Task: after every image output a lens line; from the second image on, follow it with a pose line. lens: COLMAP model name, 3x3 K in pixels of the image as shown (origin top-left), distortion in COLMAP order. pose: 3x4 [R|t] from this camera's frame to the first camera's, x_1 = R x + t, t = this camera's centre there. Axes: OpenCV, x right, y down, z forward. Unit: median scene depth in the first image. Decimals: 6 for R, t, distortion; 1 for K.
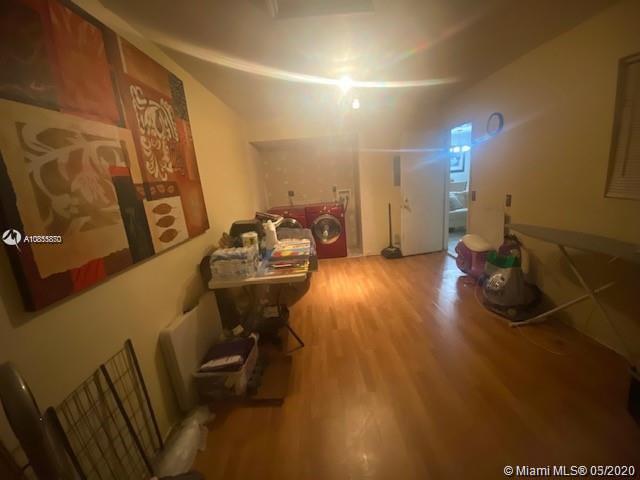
lens RADIAL K [[258.2, 0, 323.0], [0, 258.2, 237.7], [0, 0, 1]] dist [0.001701, -0.000166]
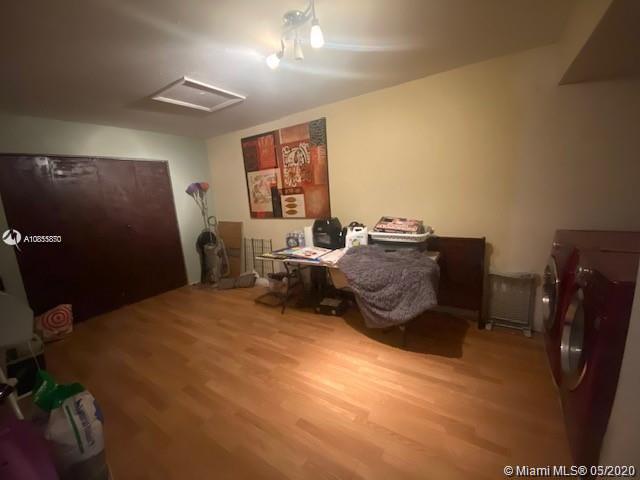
lens RADIAL K [[258.2, 0, 324.4], [0, 258.2, 240.7], [0, 0, 1]] dist [0.001701, -0.000166]
pose [[-0.550793, 0.280621, -0.786053, 1.074348], [-0.075651, 0.921123, 0.381850, -0.668341], [0.831207, 0.269786, -0.486119, 2.462025]]
